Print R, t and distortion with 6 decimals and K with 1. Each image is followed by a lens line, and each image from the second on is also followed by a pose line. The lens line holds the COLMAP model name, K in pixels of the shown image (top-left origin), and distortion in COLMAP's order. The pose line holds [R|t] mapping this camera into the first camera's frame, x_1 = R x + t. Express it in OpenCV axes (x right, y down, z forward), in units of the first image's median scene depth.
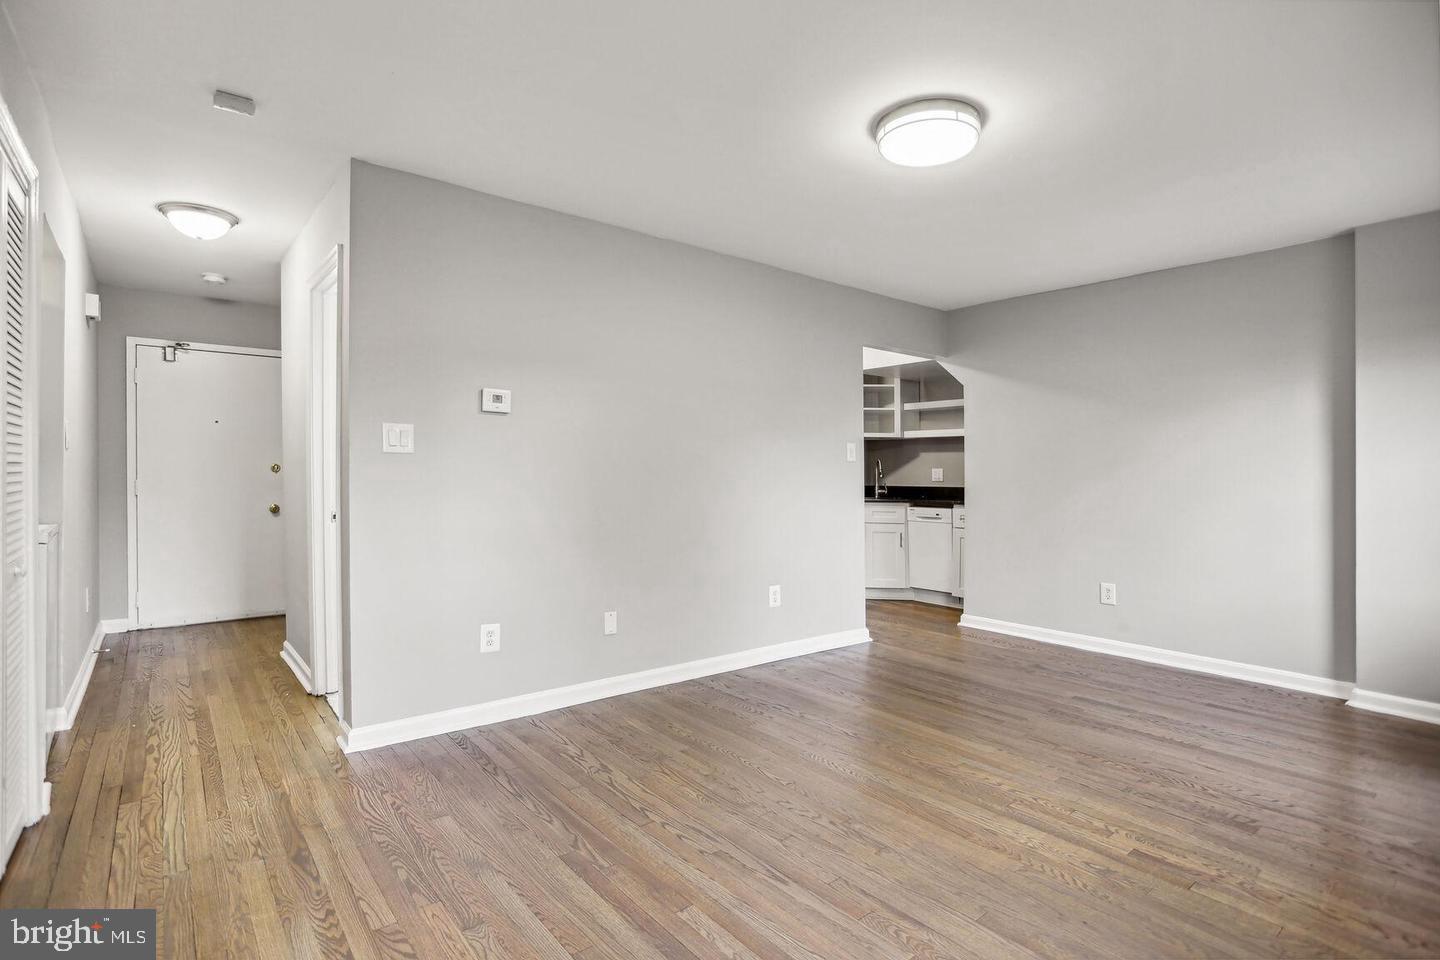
lens RADIAL K [[720.9, 0, 739.7], [0, 720.9, 478.4], [0, 0, 1]] dist [-0.051440, 0.025344]
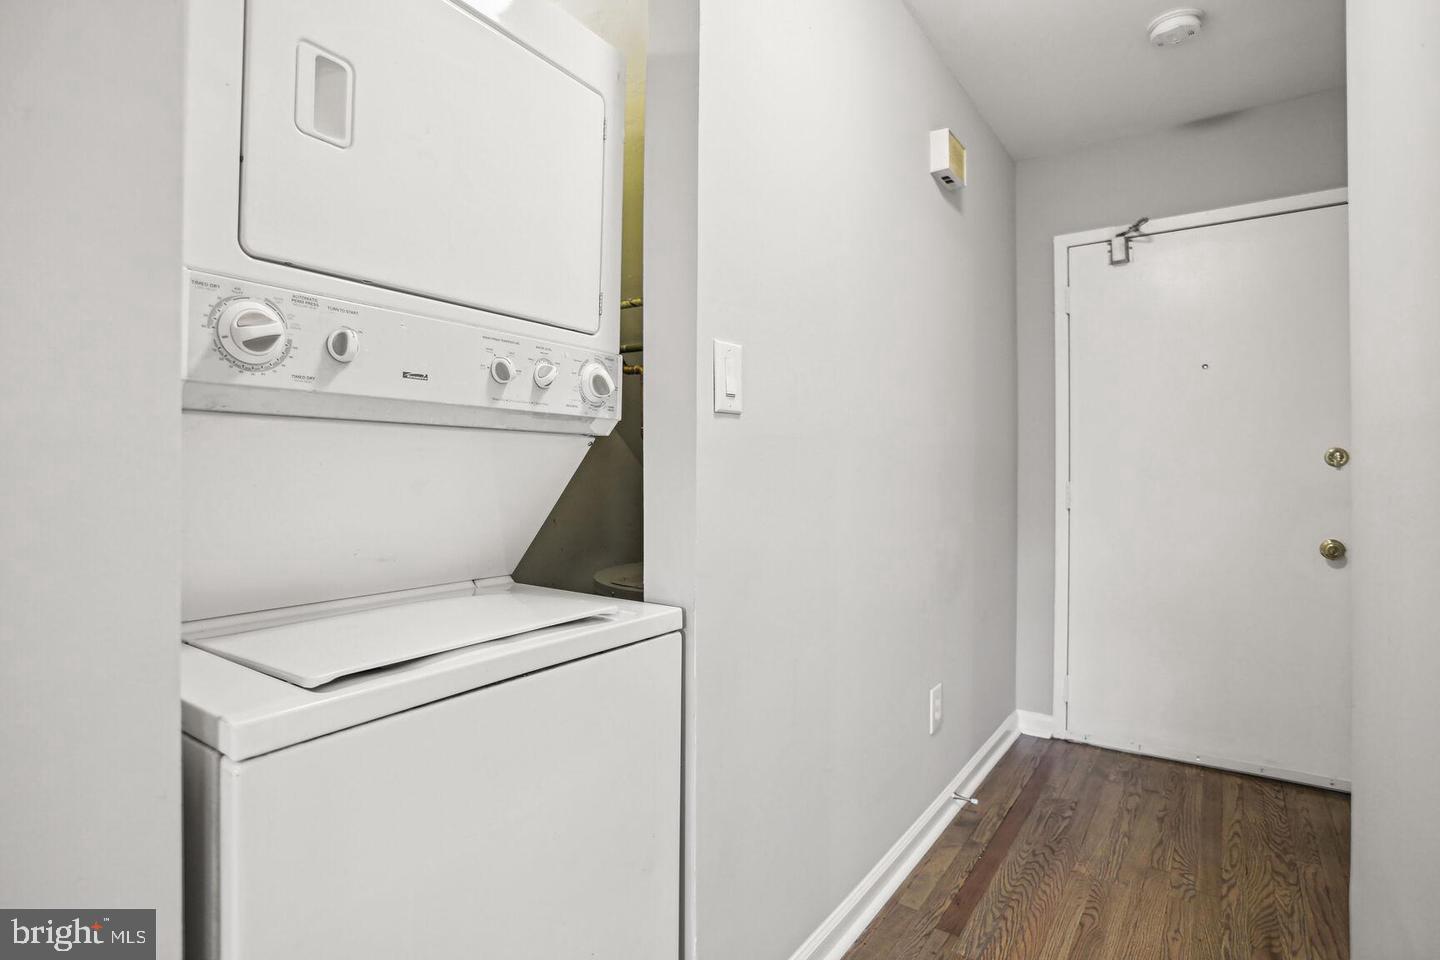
lens RADIAL K [[720.9, 0, 706.6], [0, 720.9, 466.2], [0, 0, 1]] dist [-0.051440, 0.025344]
pose [[0.252554, 0.000351, -0.967583, -0.369878], [-0.007102, 0.999974, -0.001491, -0.006429], [0.967557, 0.007248, 0.252550, 0.570353]]
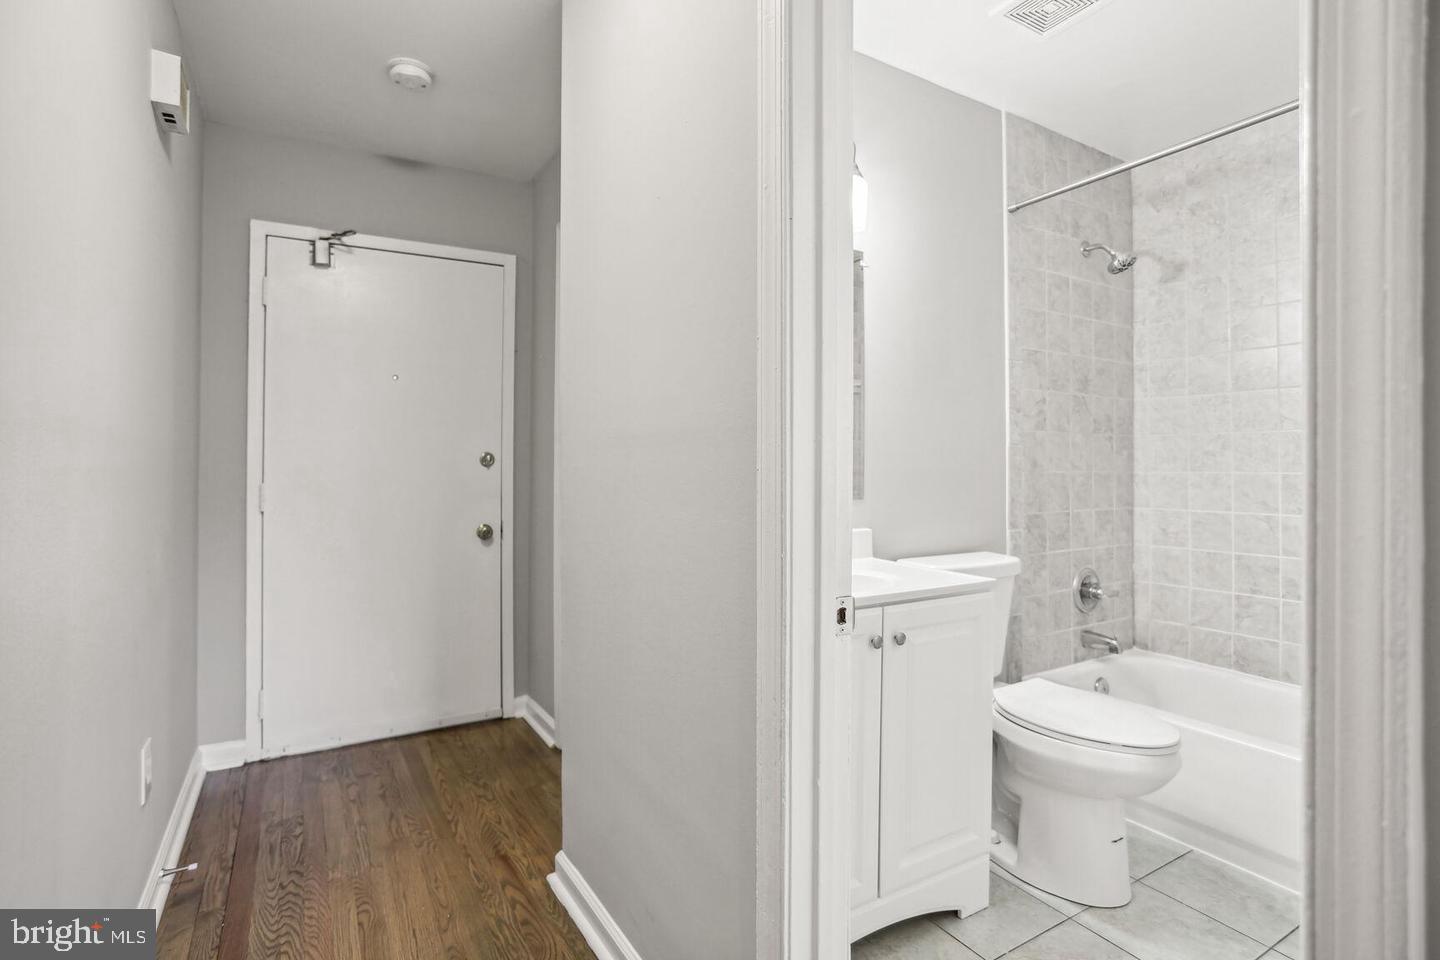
lens RADIAL K [[720.9, 0, 723.4], [0, 720.9, 451.7], [0, 0, 1]] dist [-0.051440, 0.025344]
pose [[0.988749, -0.004479, -0.149520, -0.427772], [0.000404, 0.999628, -0.027273, -0.005789], [0.149586, 0.026906, 0.988383, 0.516784]]
